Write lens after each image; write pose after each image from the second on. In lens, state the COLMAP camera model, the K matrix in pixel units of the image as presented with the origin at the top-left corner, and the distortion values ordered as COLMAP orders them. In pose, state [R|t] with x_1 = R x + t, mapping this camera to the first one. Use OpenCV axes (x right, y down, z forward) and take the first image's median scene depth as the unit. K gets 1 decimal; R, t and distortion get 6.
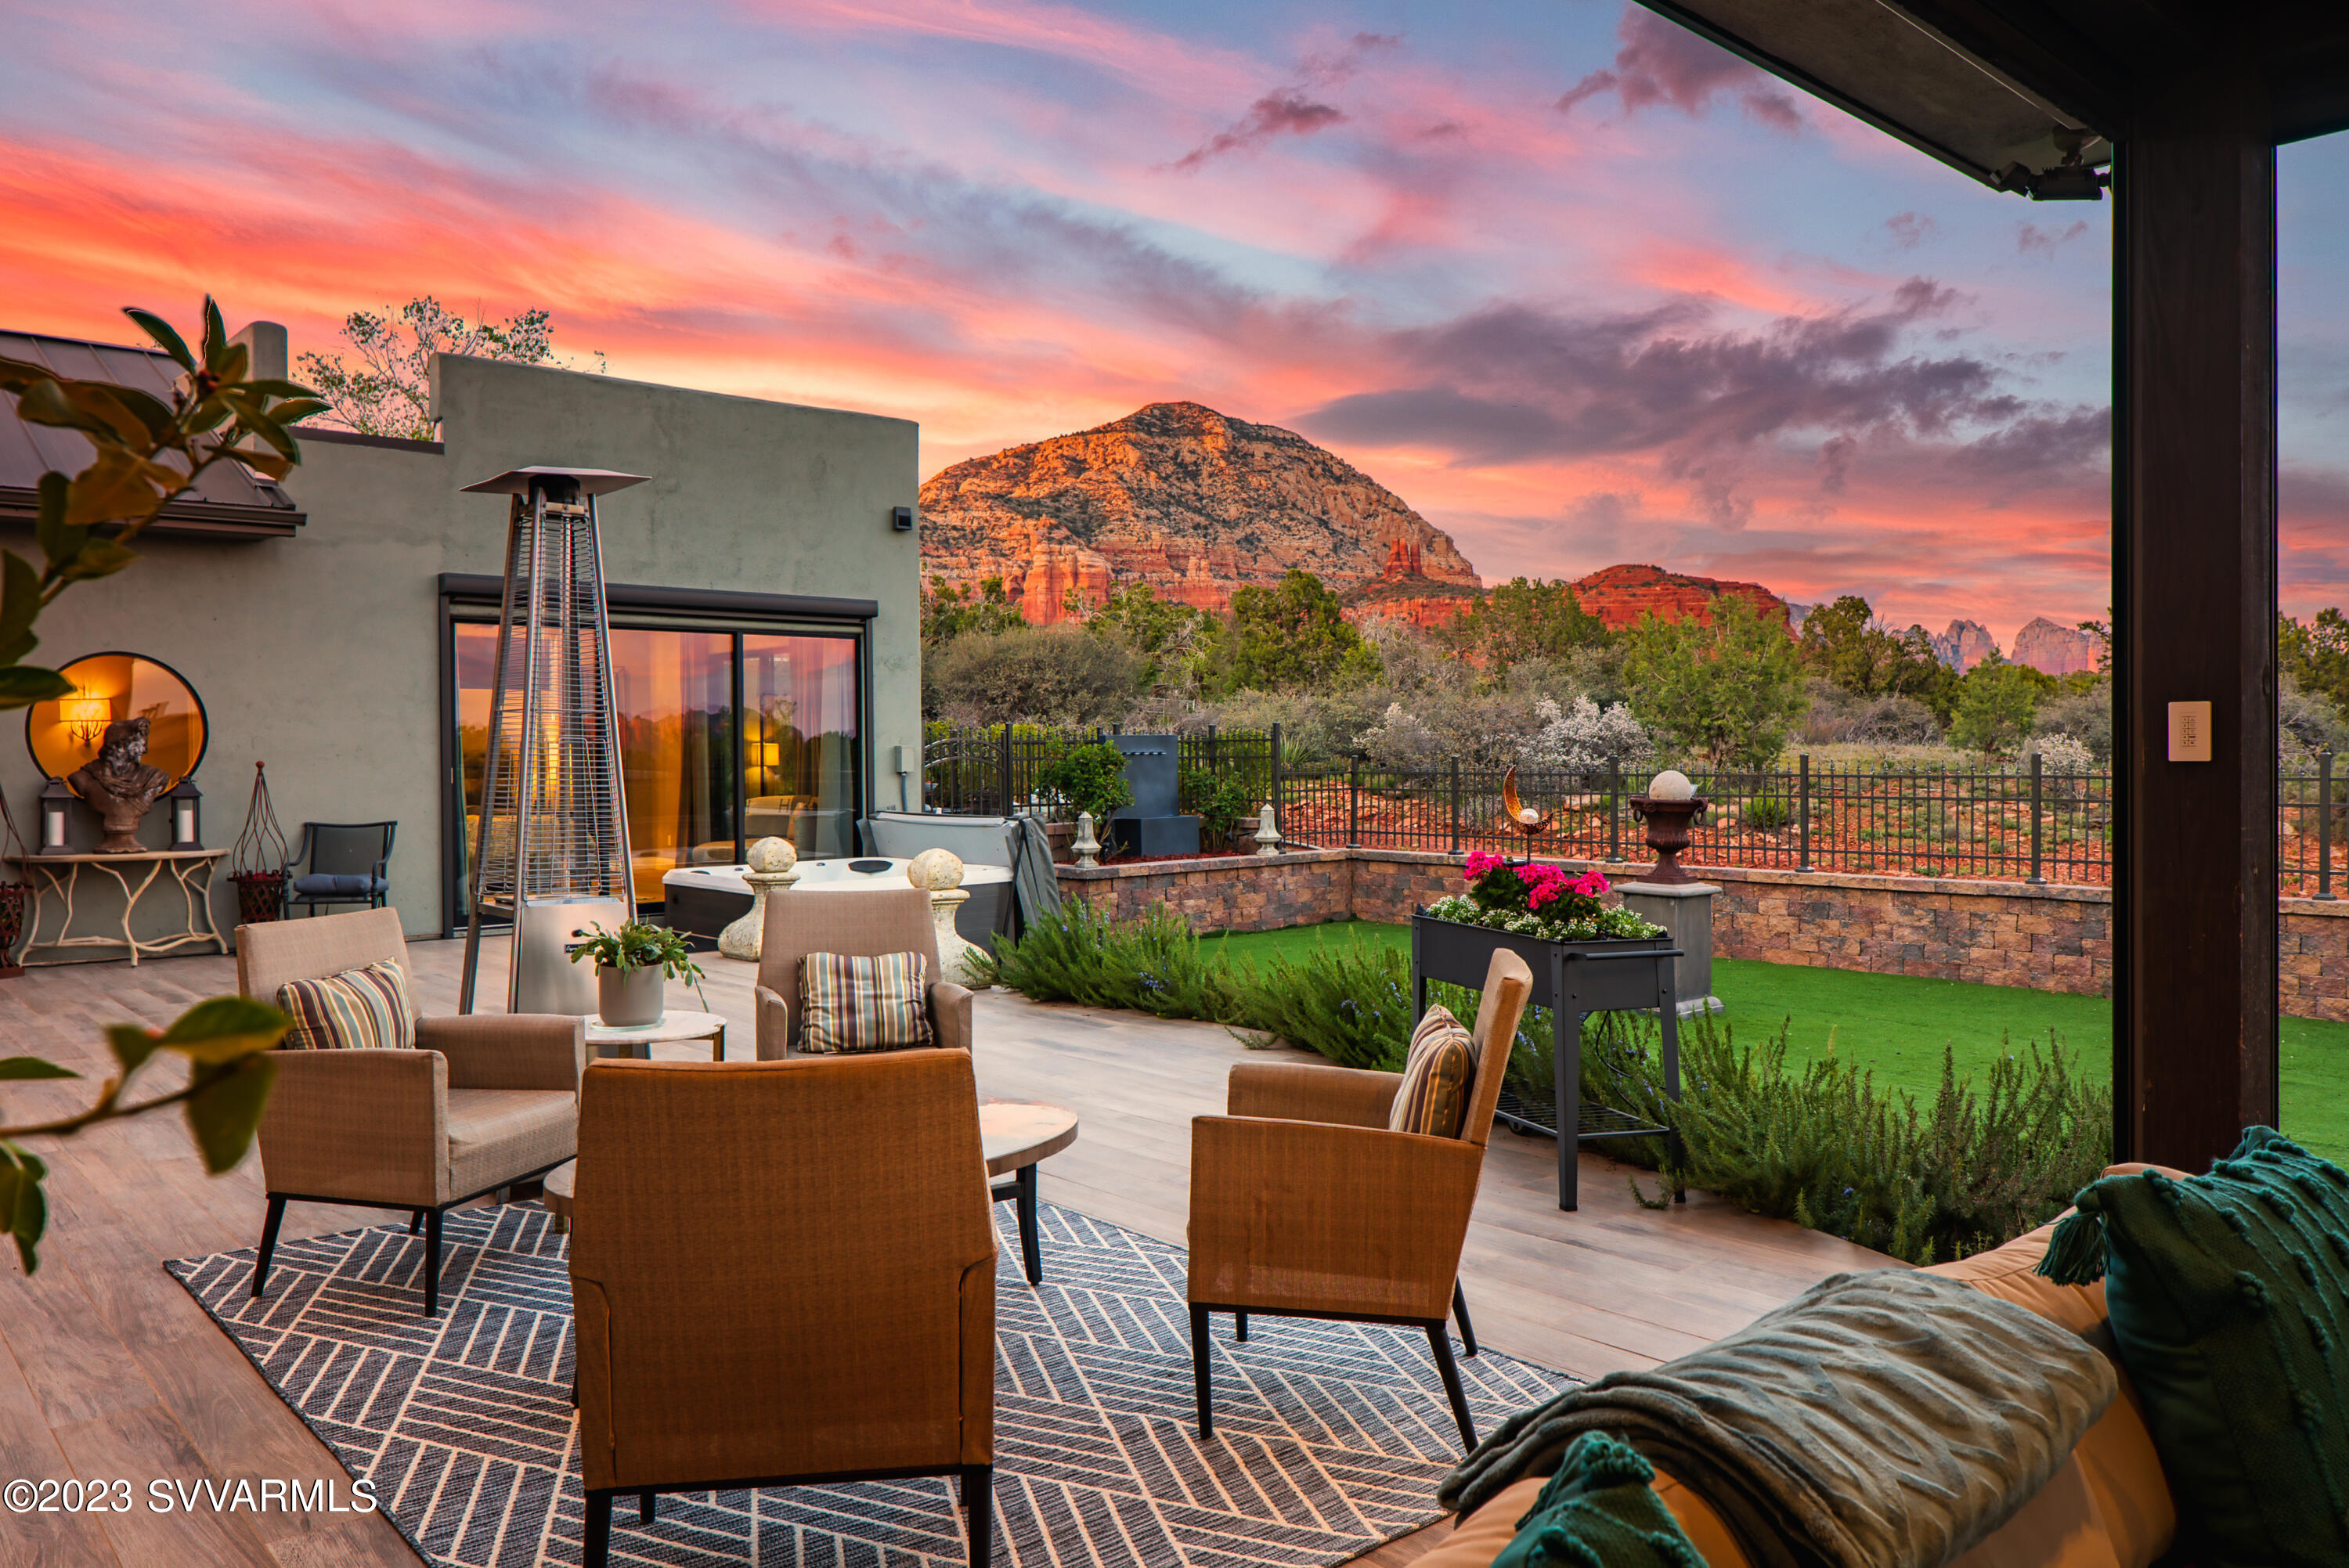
lens RADIAL K [[1638.5, 0, 1174.5], [0, 1638.5, 784.0], [0, 0, 1]] dist [-0.007347, -0.002247]
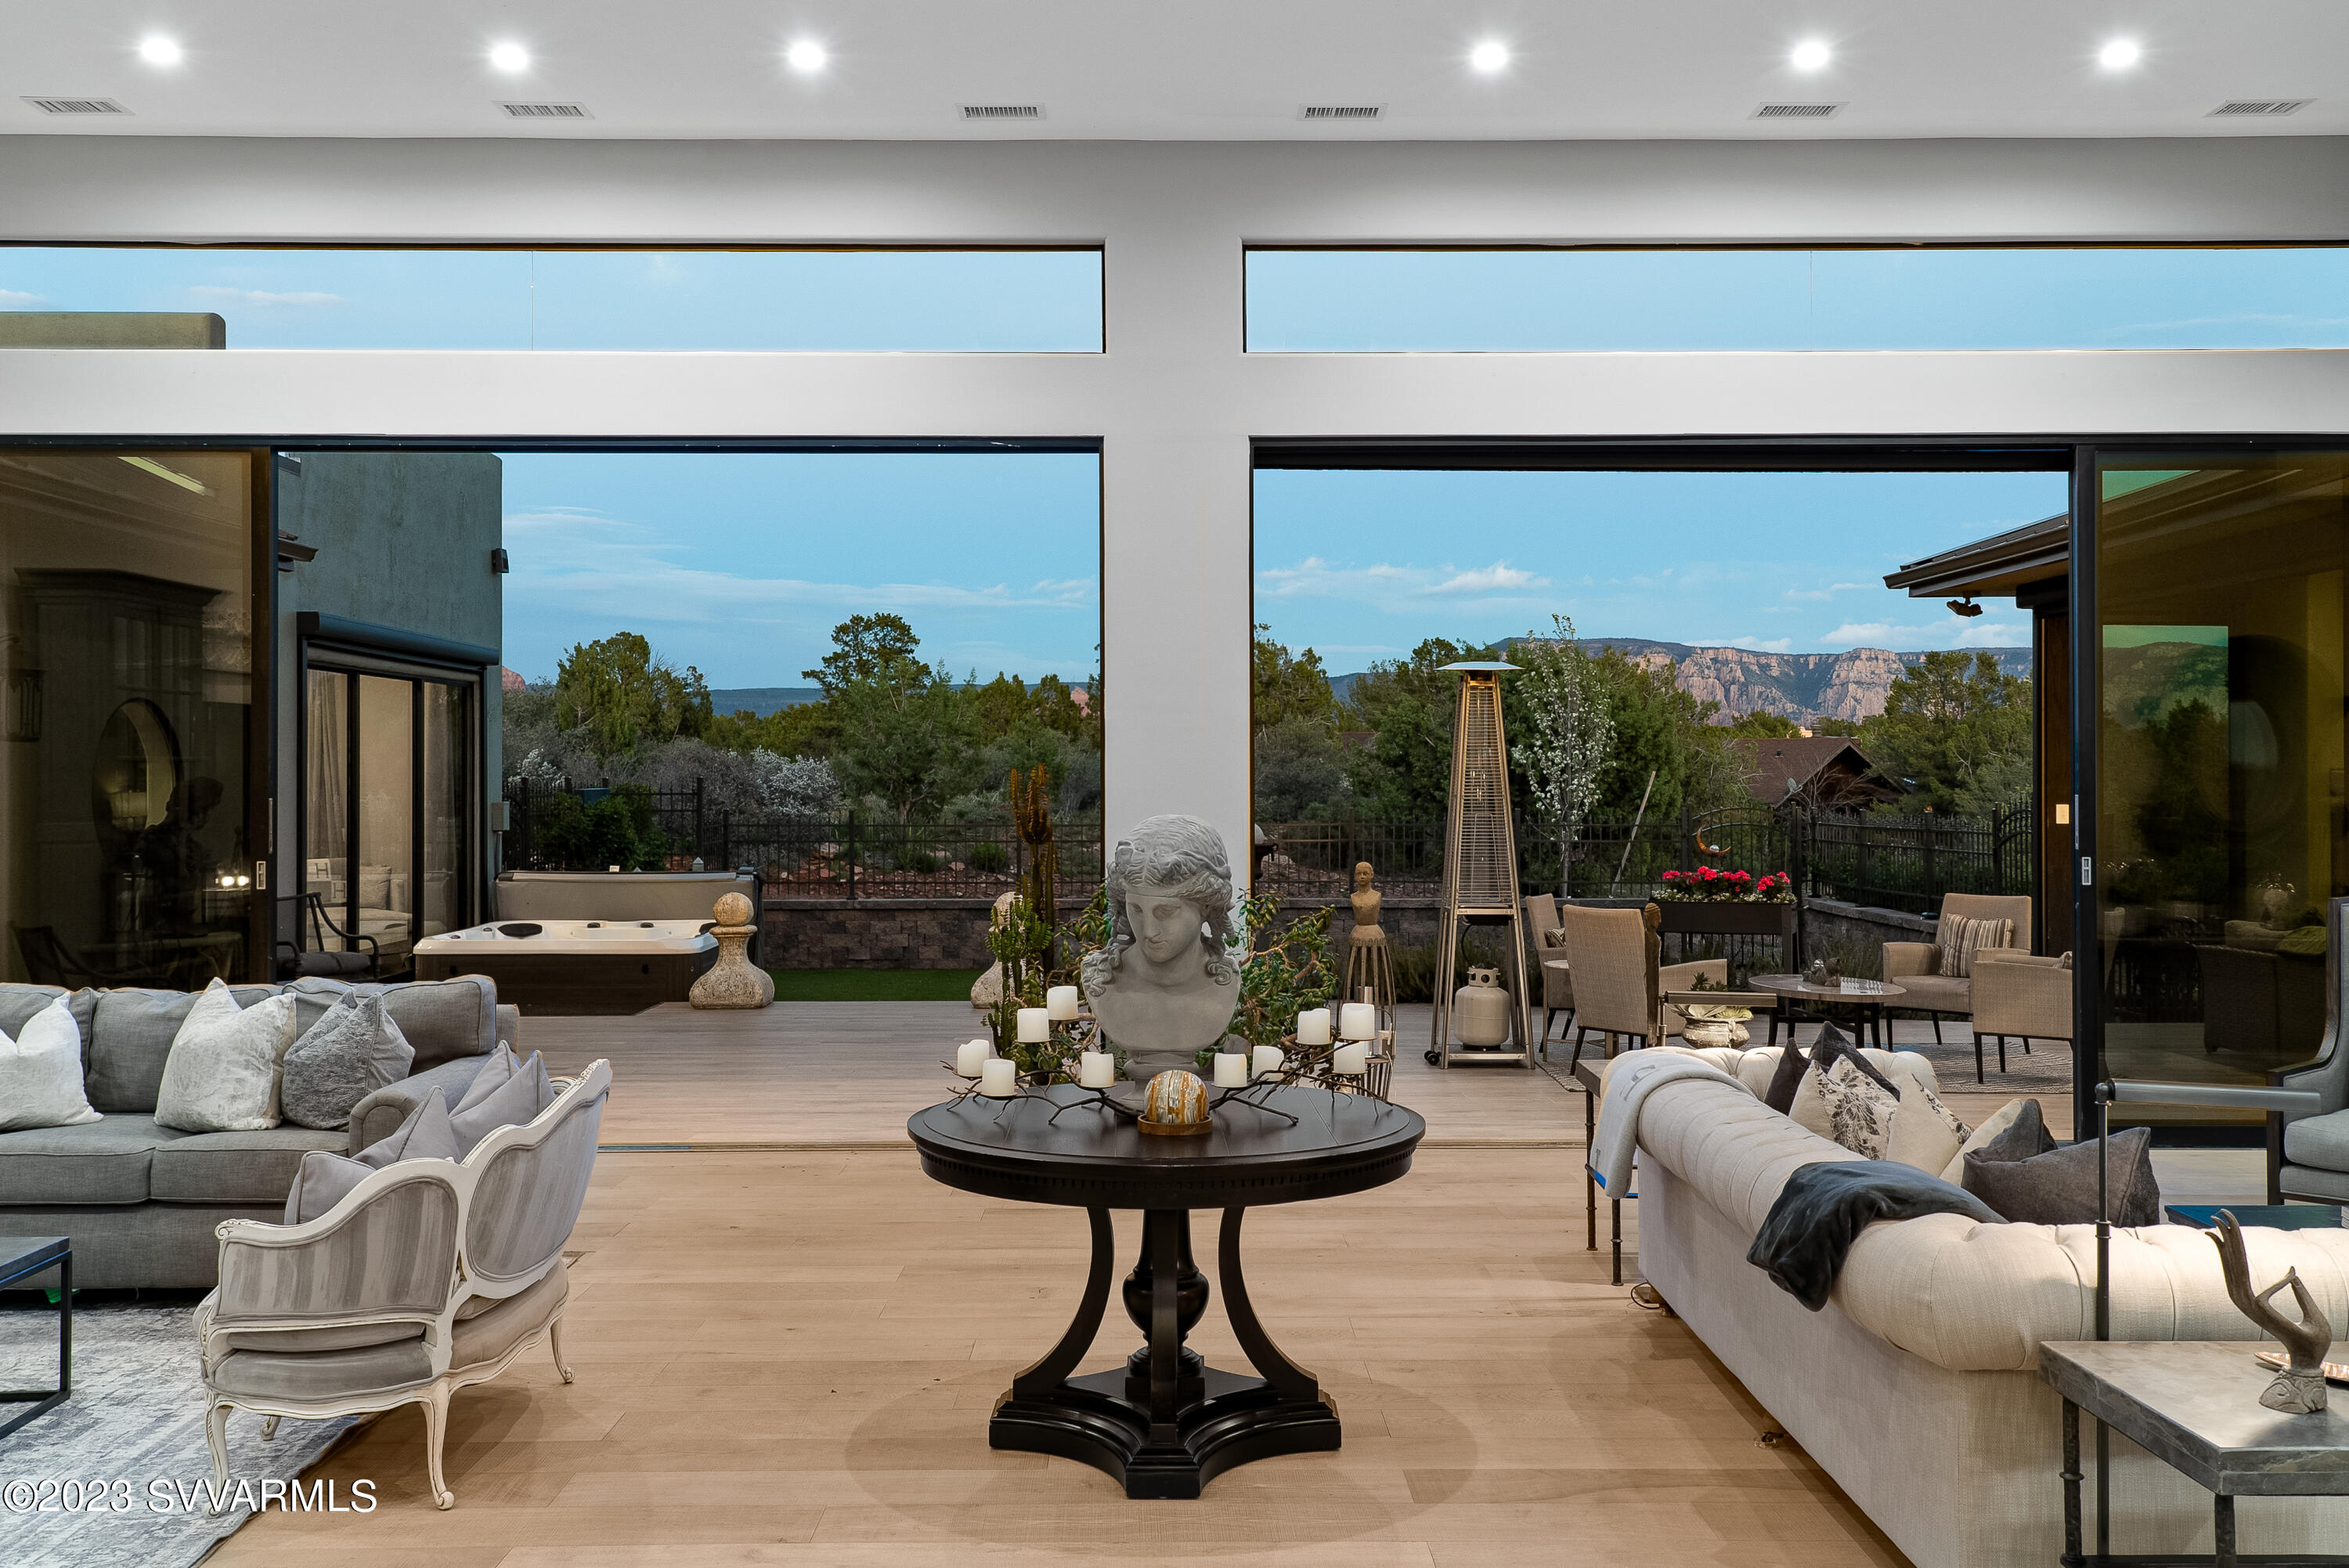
lens RADIAL K [[1947.9, 0, 1174.5], [0, 1947.9, 784.0], [0, 0, 1]] dist [0.002024, 0.000568]
pose [[0.673105, 0.006352, 0.739520, -0.579440], [0.009533, 0.999806, -0.017265, -0.008054], [-0.739486, 0.018670, 0.672913, -0.019403]]
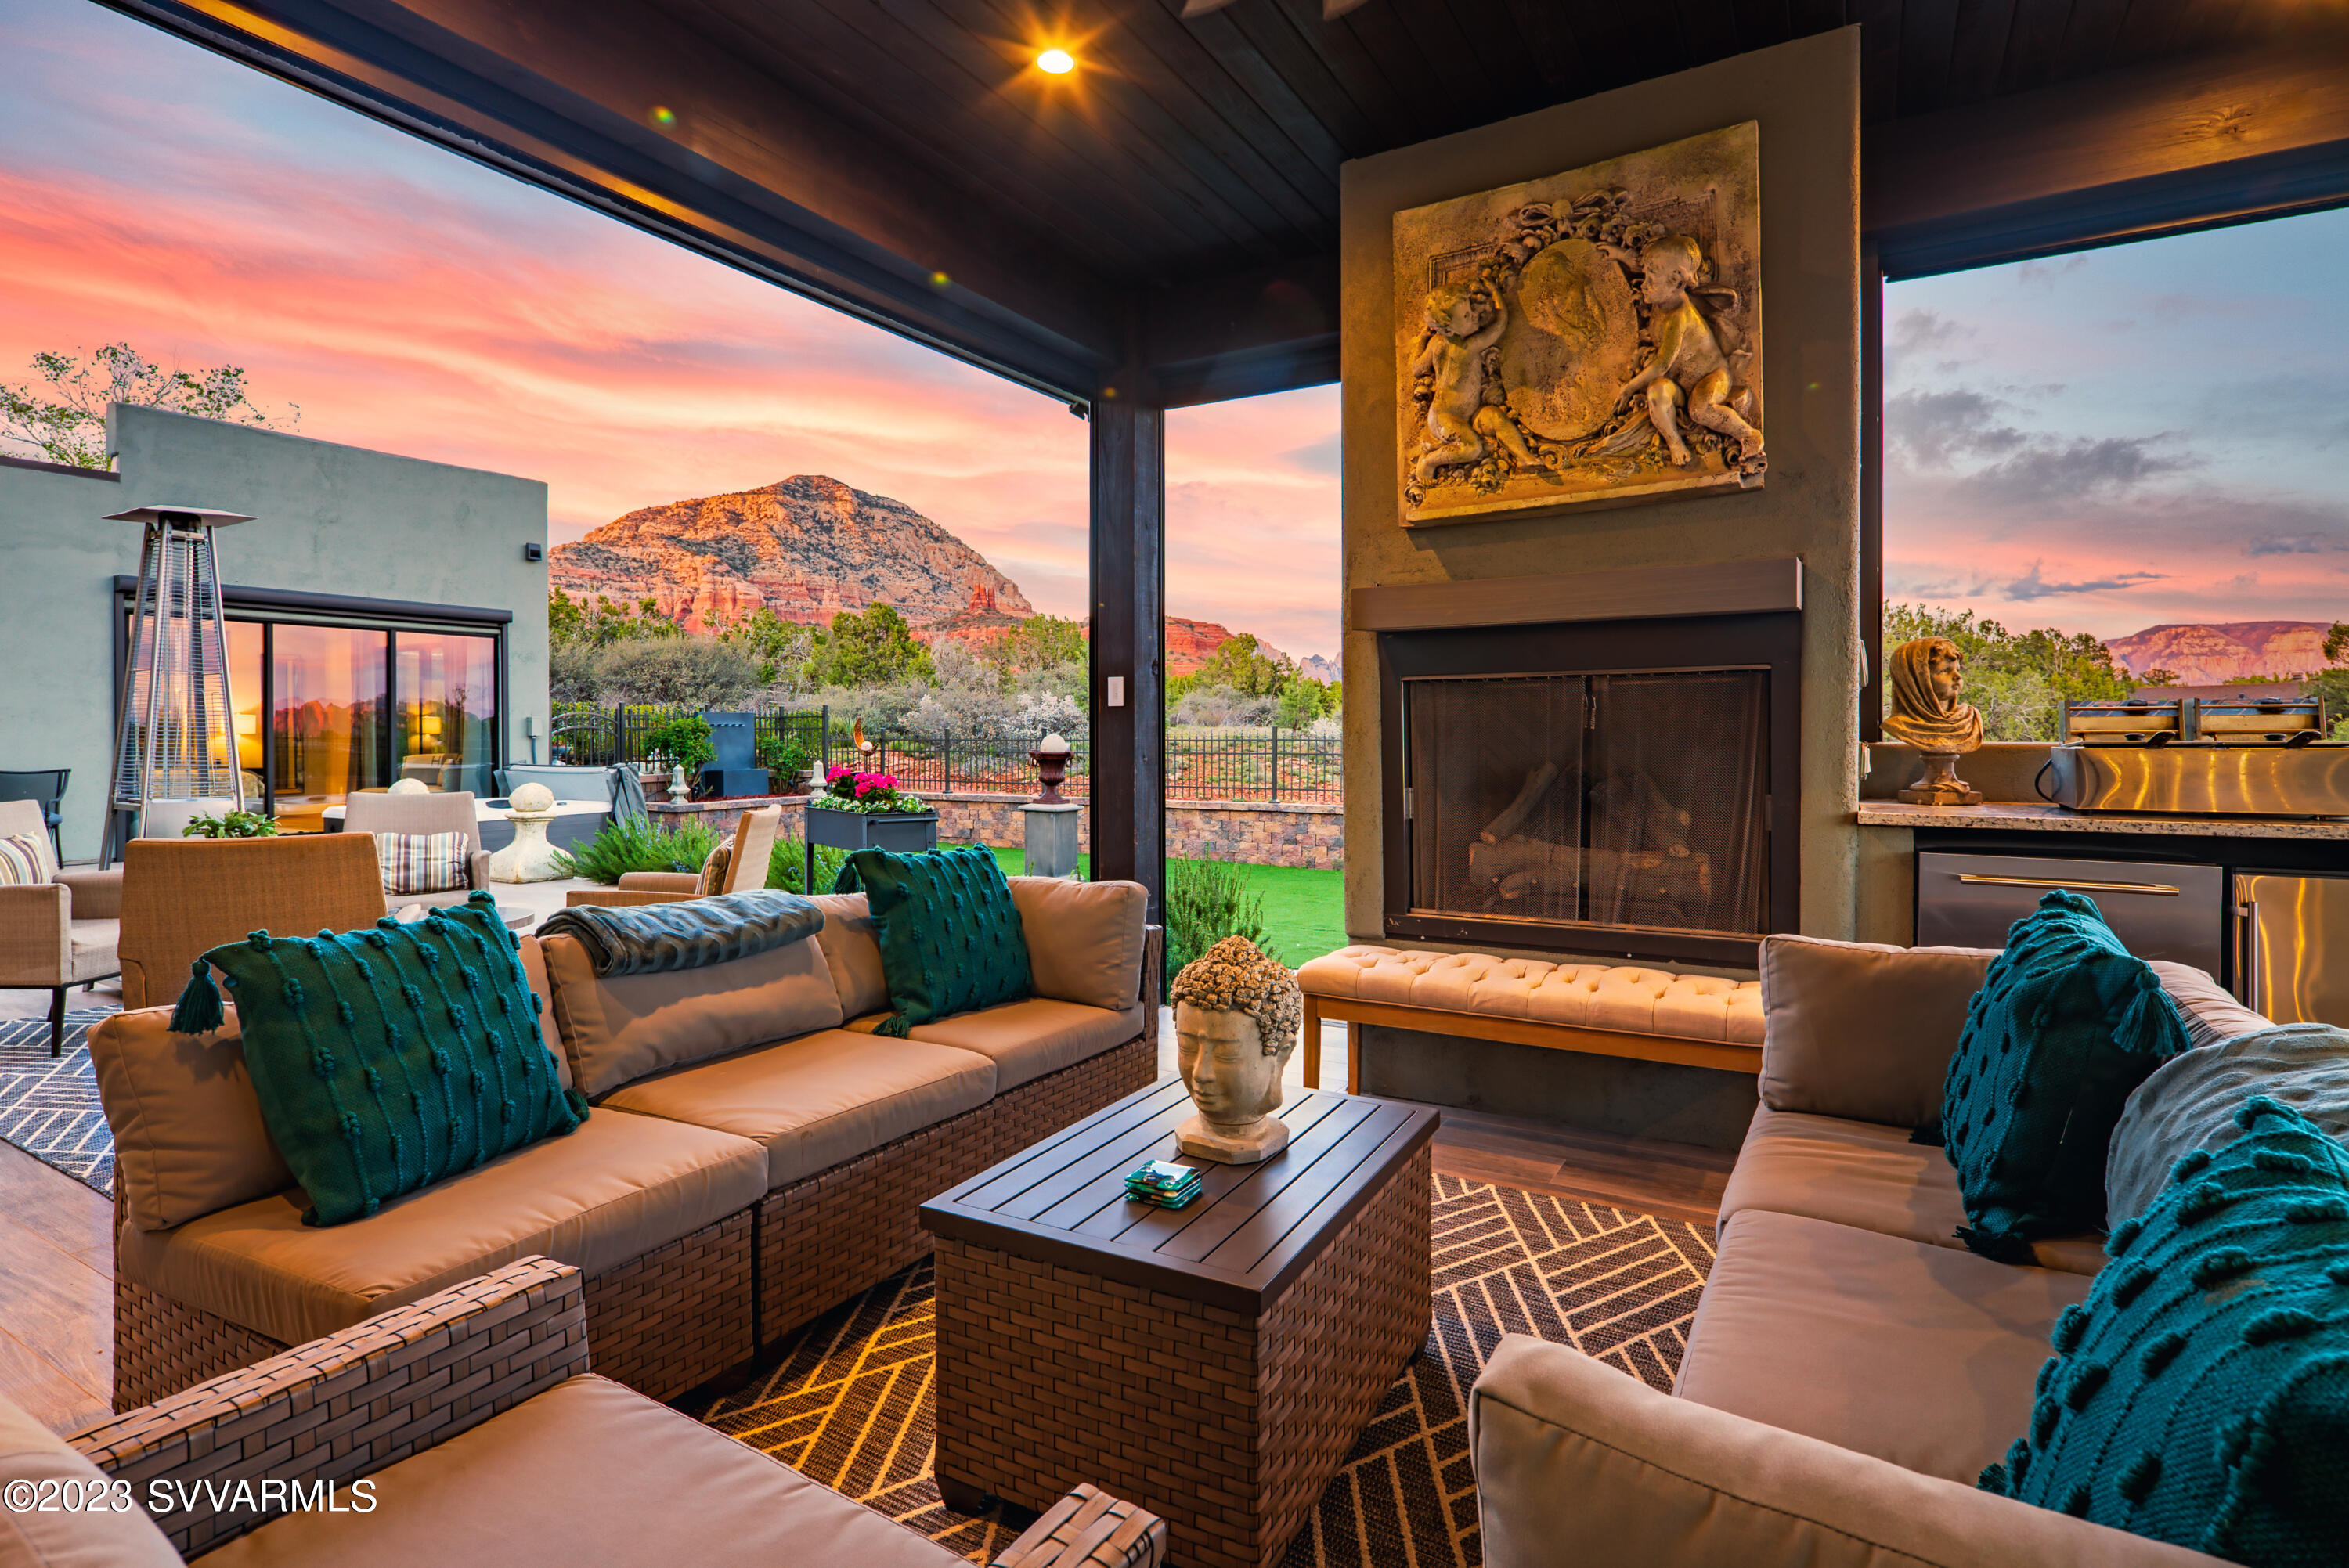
lens RADIAL K [[1161.7, 0, 1185.9], [0, 1161.7, 751.2], [0, 0, 1]] dist [-0.001120, -0.001182]
pose [[0.952453, 0.001674, 0.304682, 0.049012], [0.000305, 0.999979, -0.006445, 0.009898], [-0.304686, 0.006232, 0.952432, -0.079185]]
